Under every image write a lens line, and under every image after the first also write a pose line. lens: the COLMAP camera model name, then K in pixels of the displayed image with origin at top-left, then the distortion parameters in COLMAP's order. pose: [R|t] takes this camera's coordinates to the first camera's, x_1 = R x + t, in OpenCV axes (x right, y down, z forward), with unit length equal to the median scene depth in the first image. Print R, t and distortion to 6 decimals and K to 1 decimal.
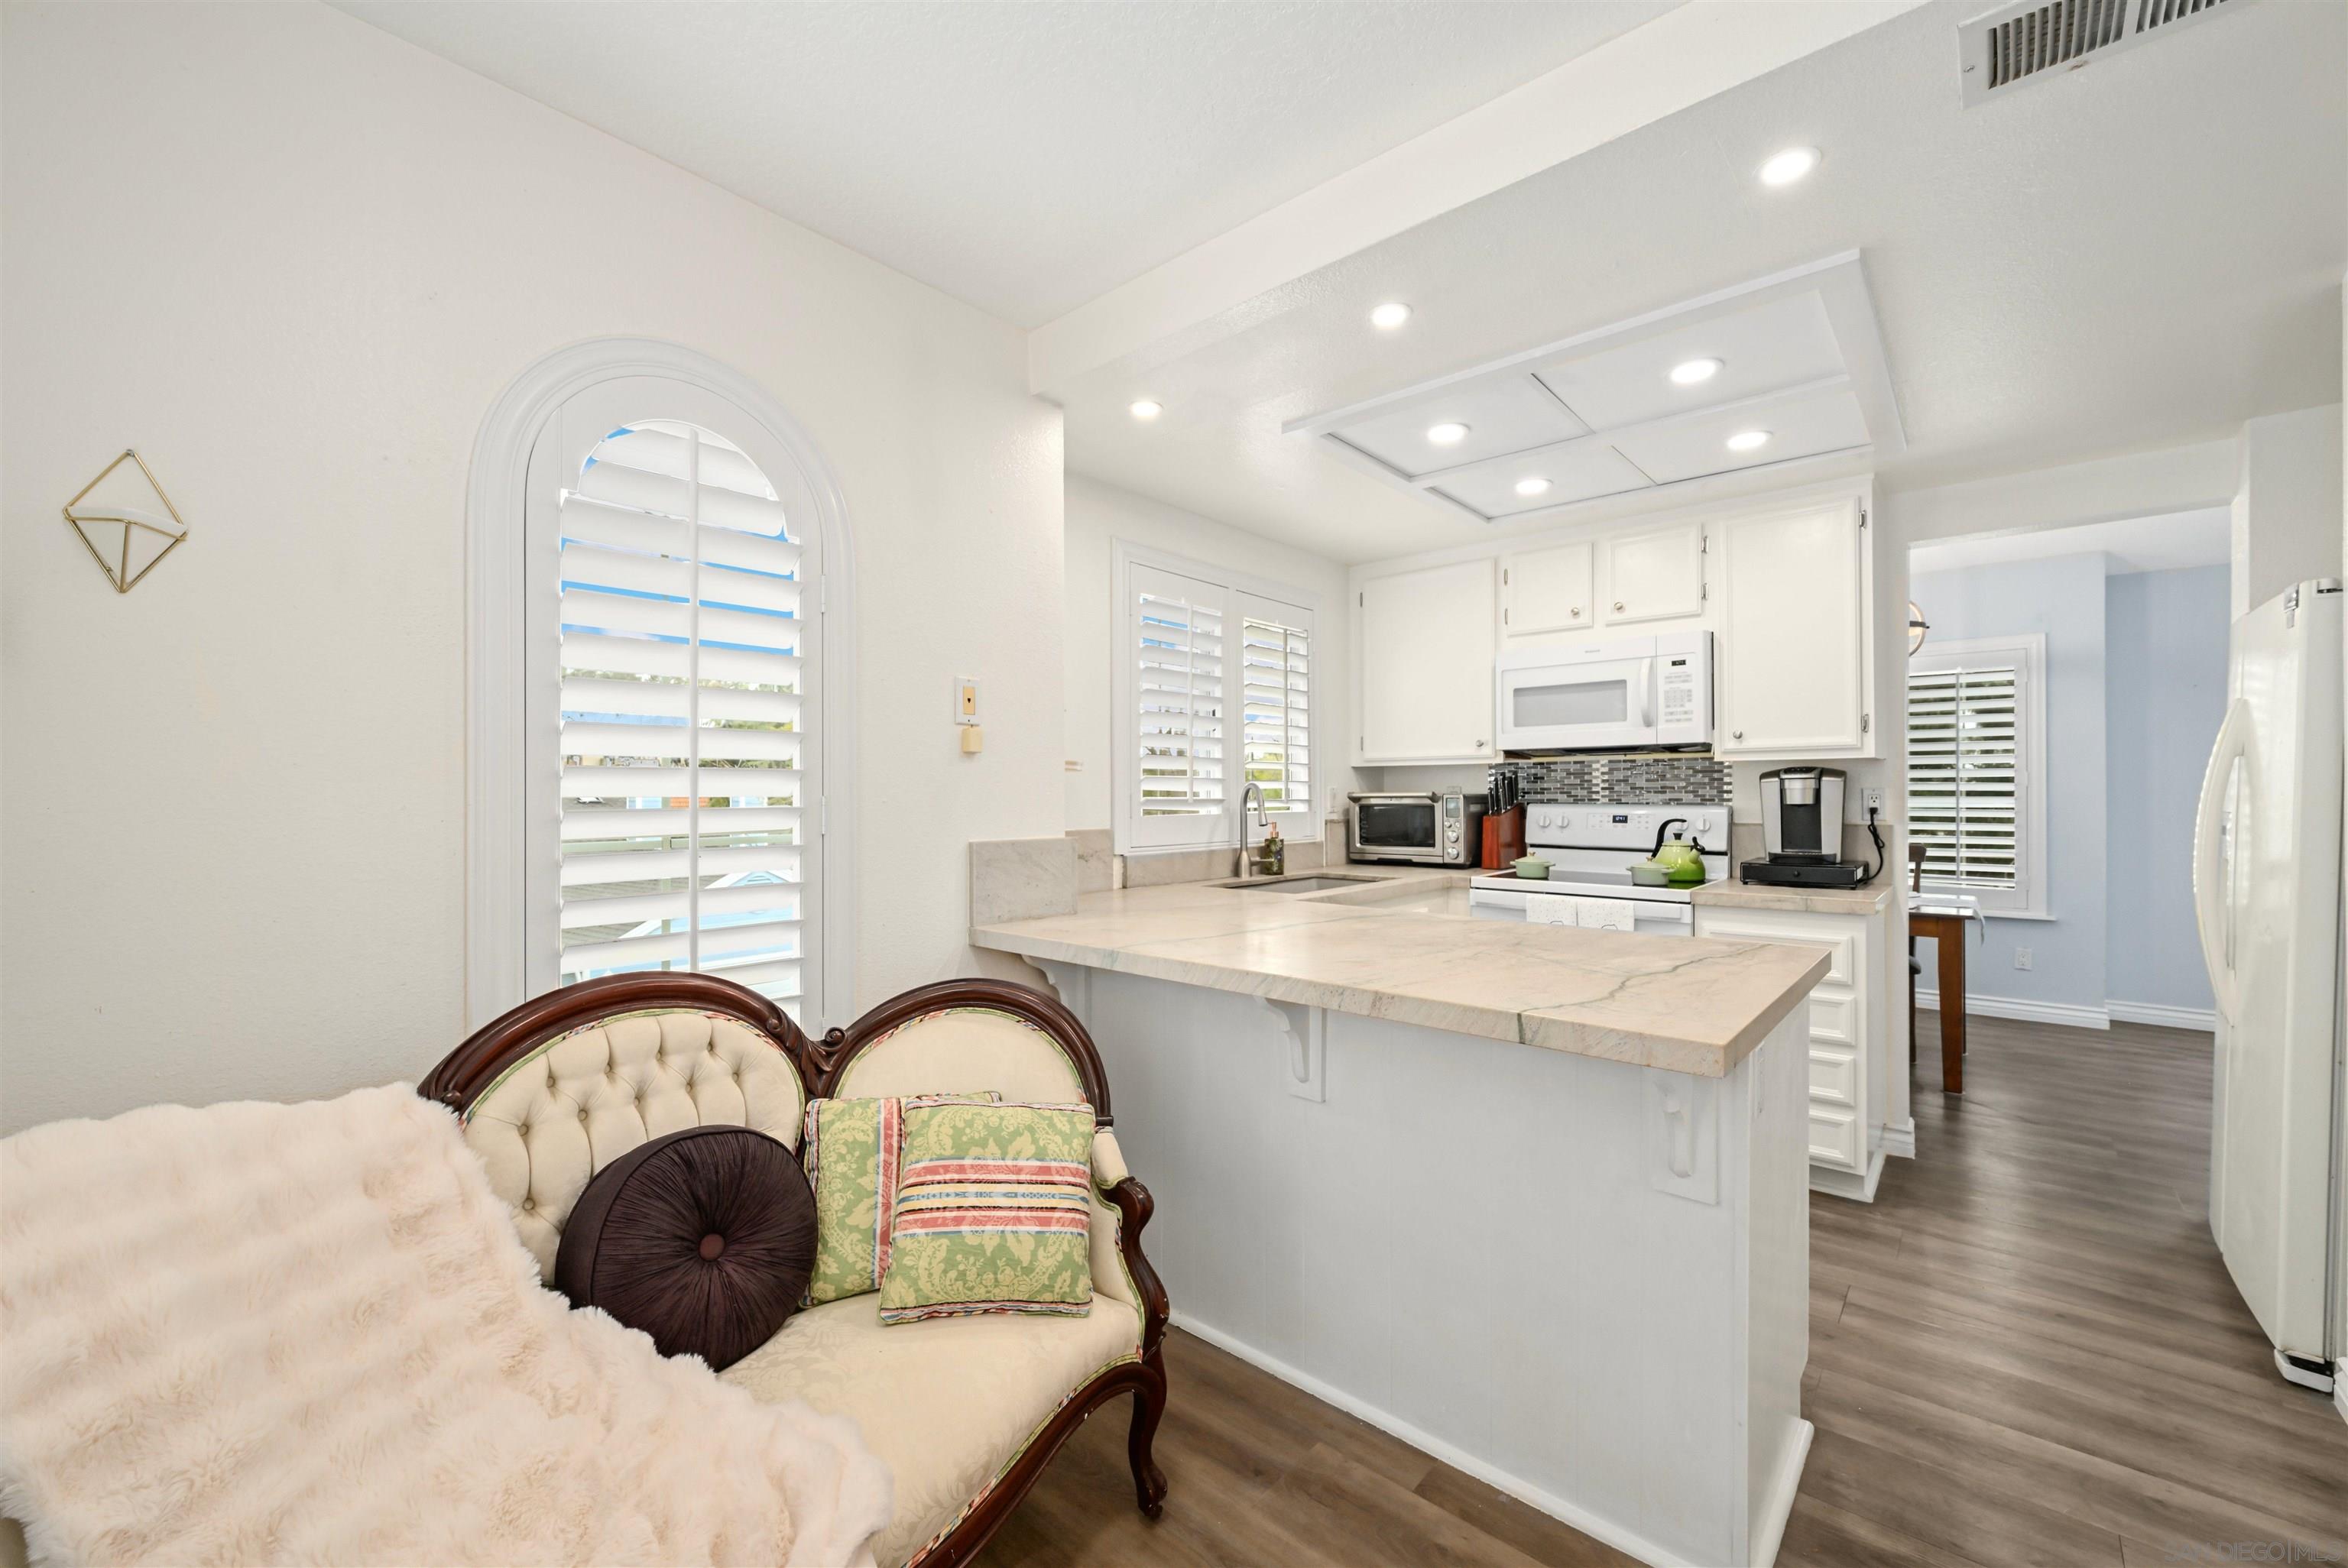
lens RADIAL K [[917.5, 0, 1181.3], [0, 917.5, 793.8], [0, 0, 1]] dist [0.000395, 0.000026]
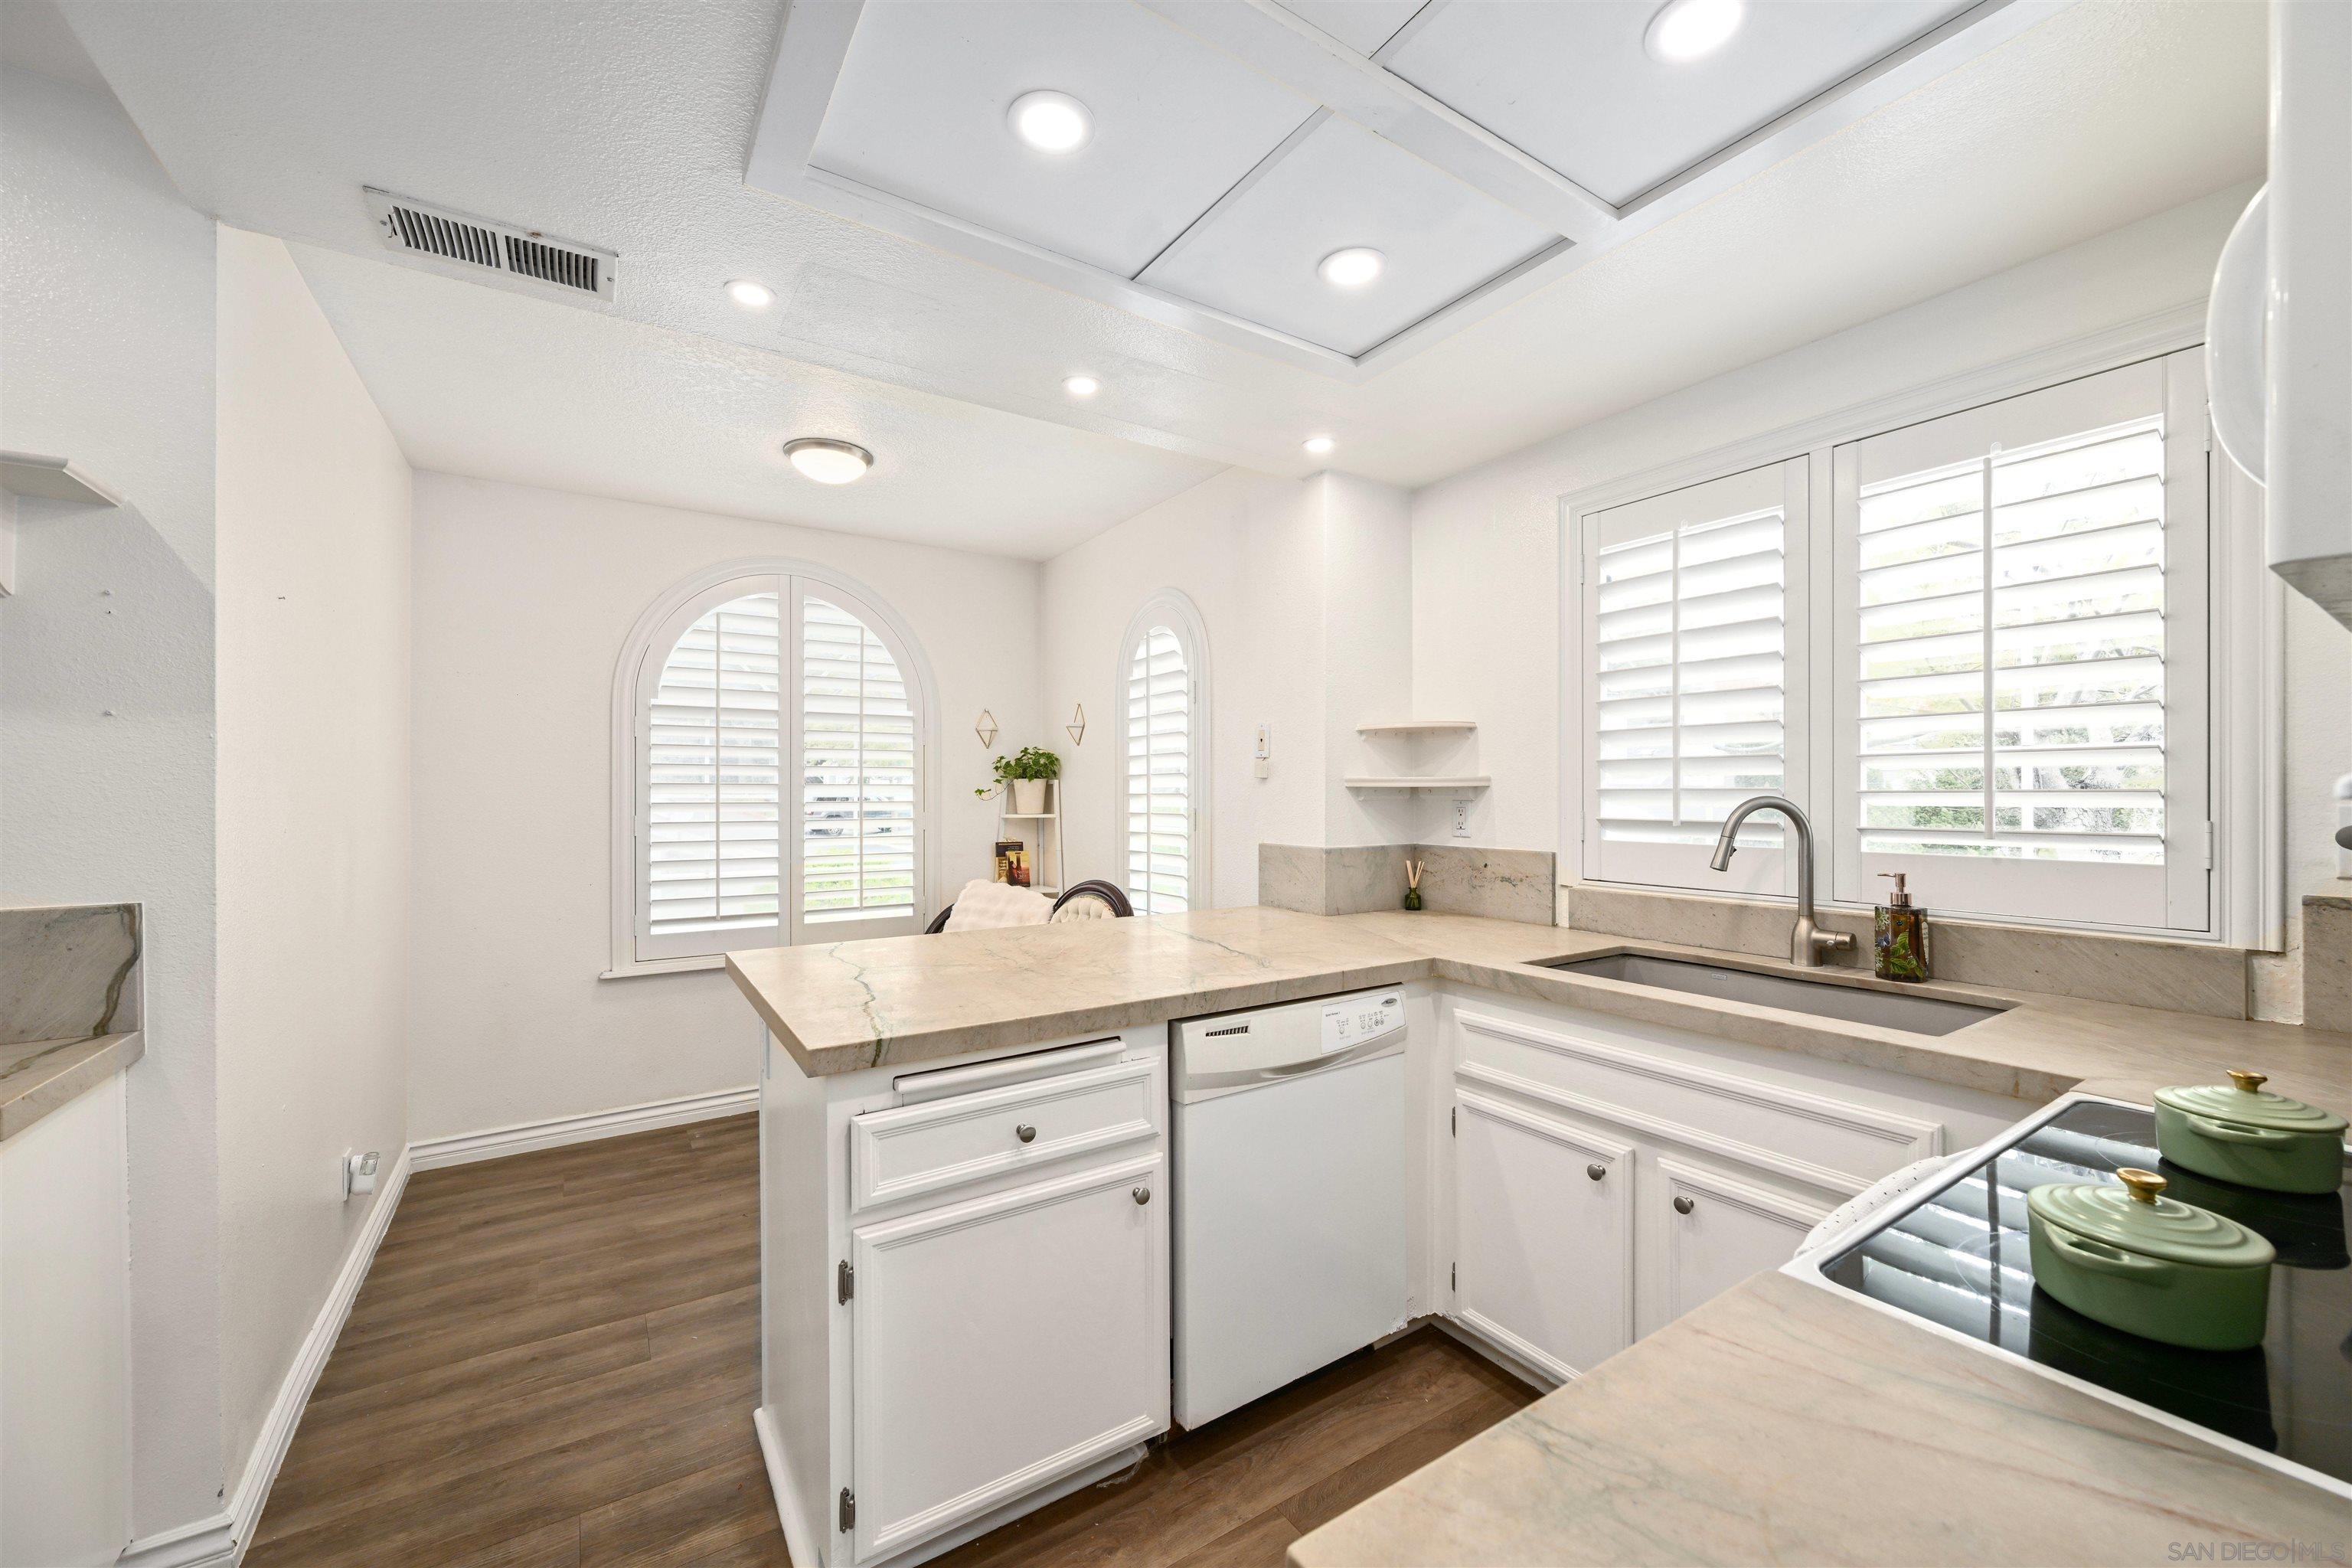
lens RADIAL K [[912.1, 0, 1177.2], [0, 912.1, 791.2], [0, 0, 1]] dist [-0.000780, -0.000128]
pose [[-0.271864, -0.000807, -0.962335, 1.086459], [0.003768, 0.999991, -0.001903, -0.022116], [0.962328, -0.004143, -0.271859, 1.216679]]
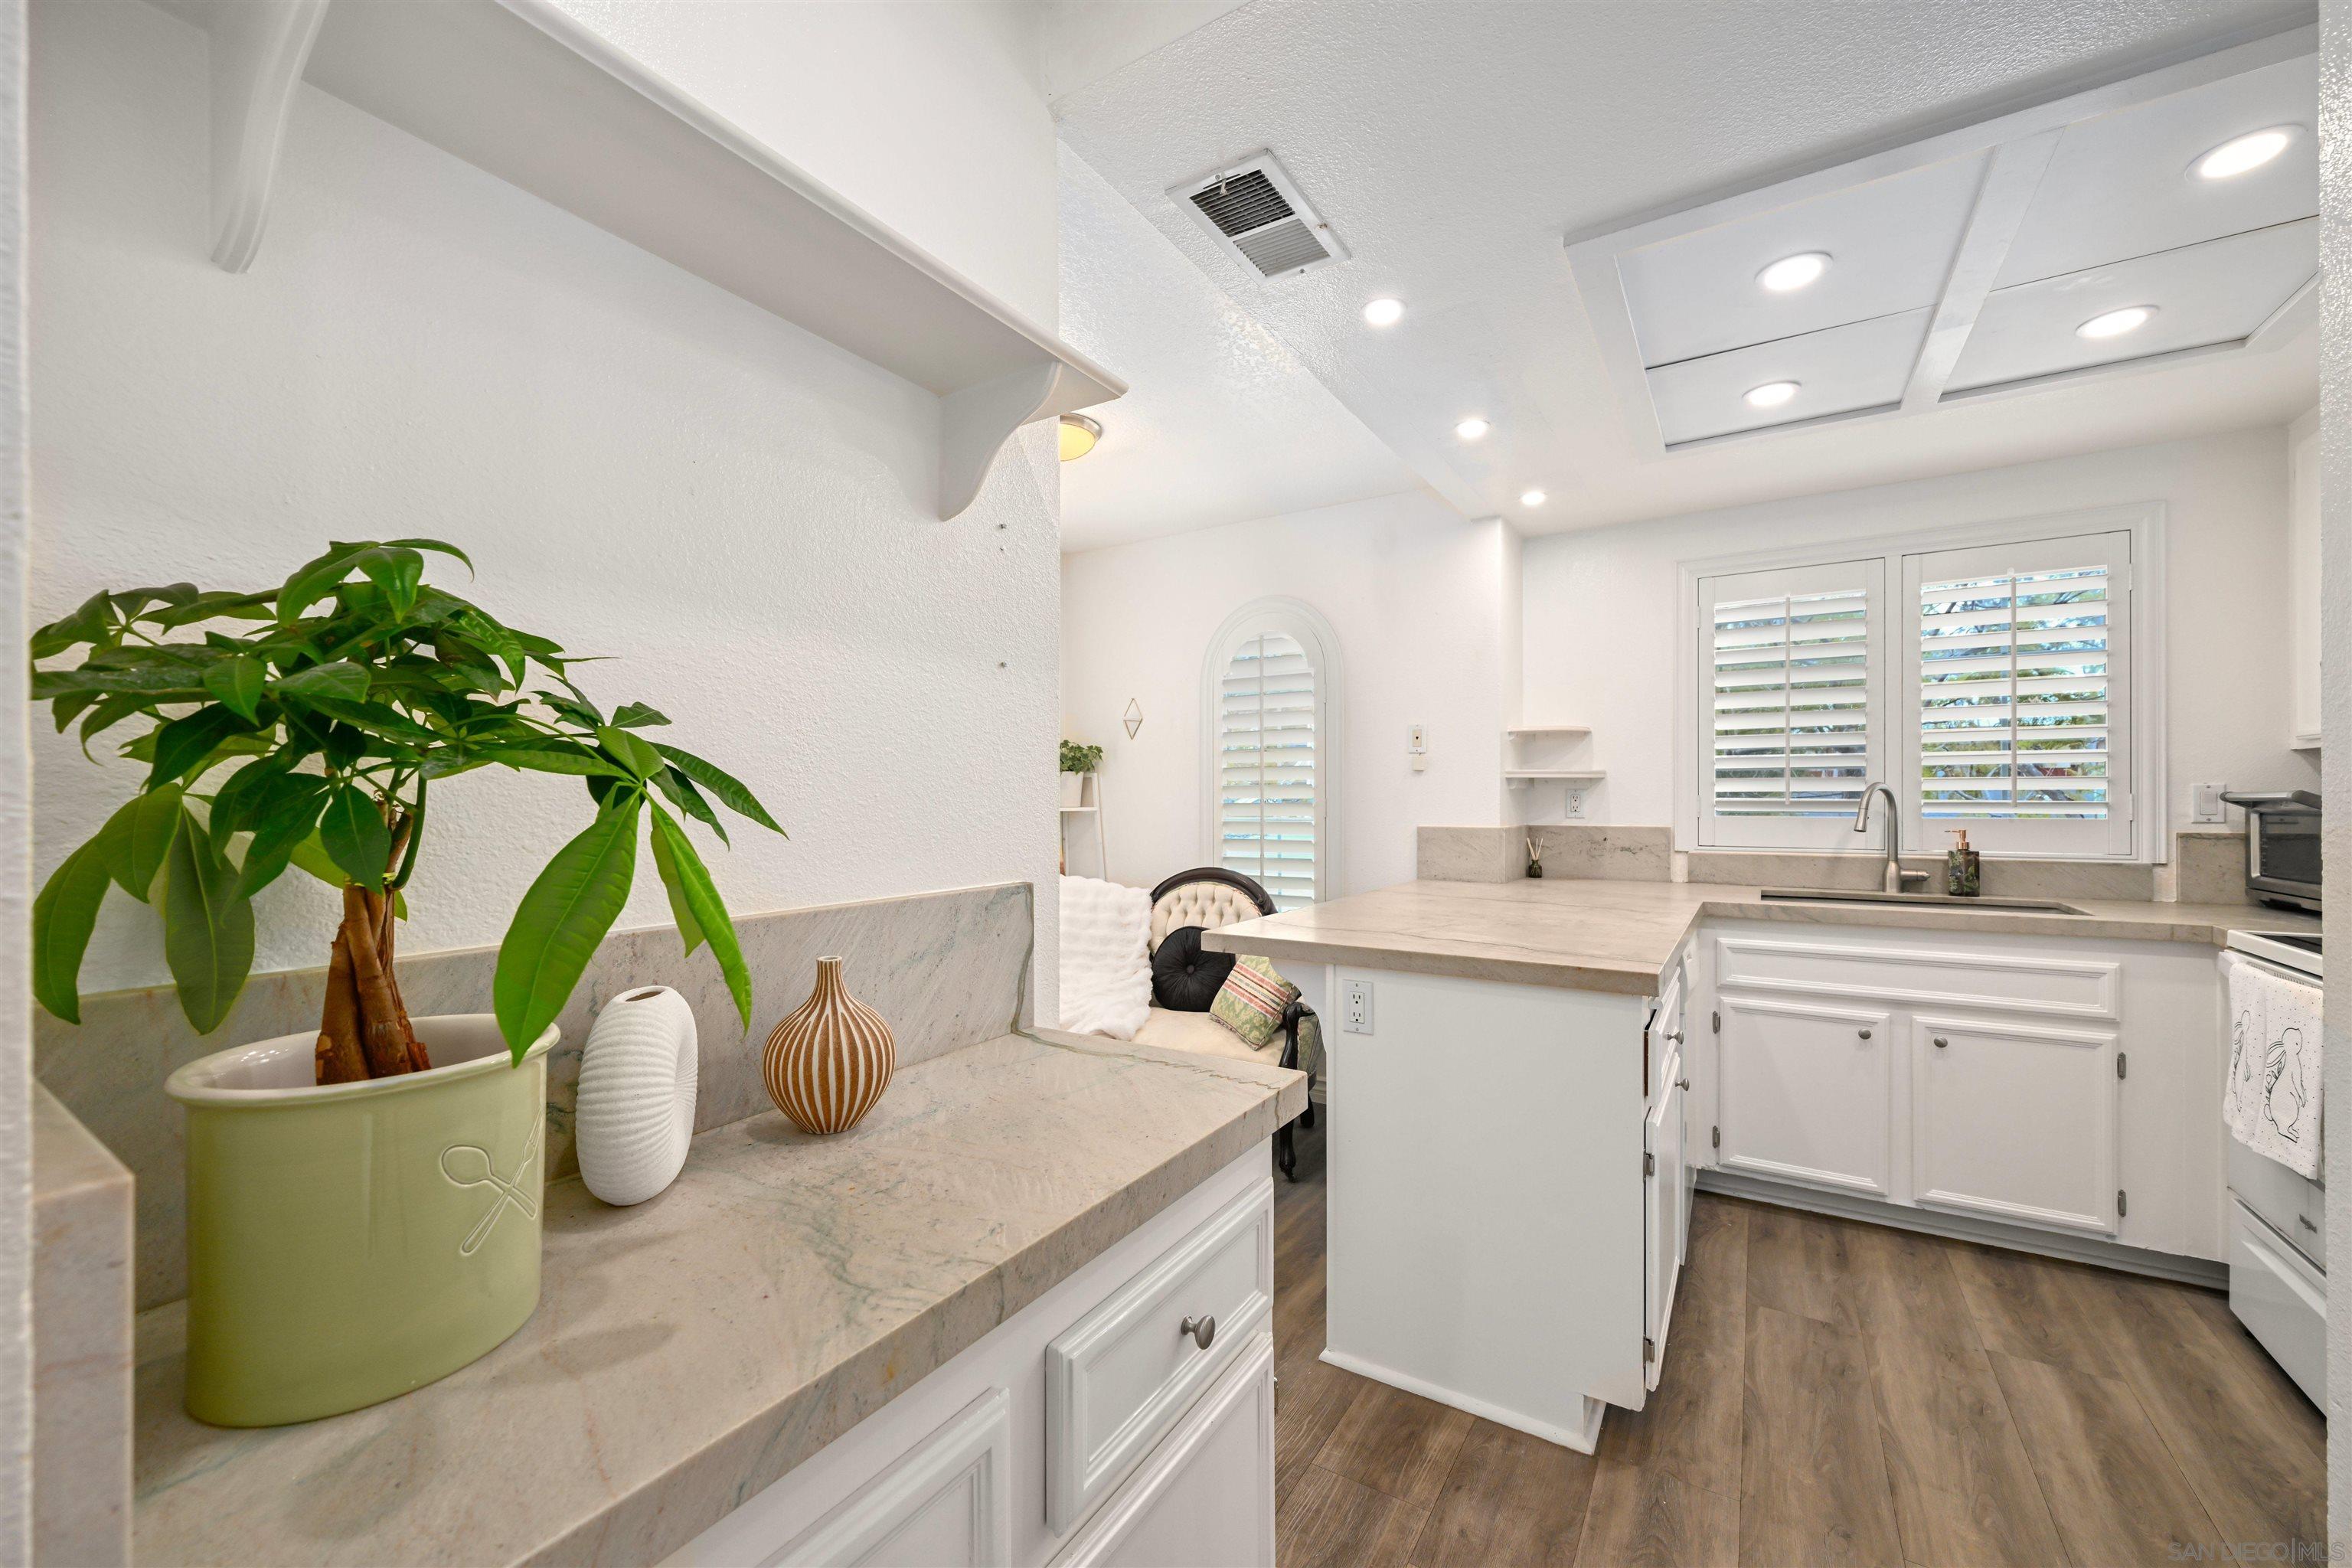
lens RADIAL K [[919.2, 0, 1183.3], [0, 919.2, 793.8], [0, 0, 1]] dist [0.000395, 0.000026]
pose [[0.156168, -0.004321, -0.987721, 1.247393], [0.003481, 0.999987, -0.003824, 0.000908], [0.987724, -0.002841, 0.156181, 0.341493]]
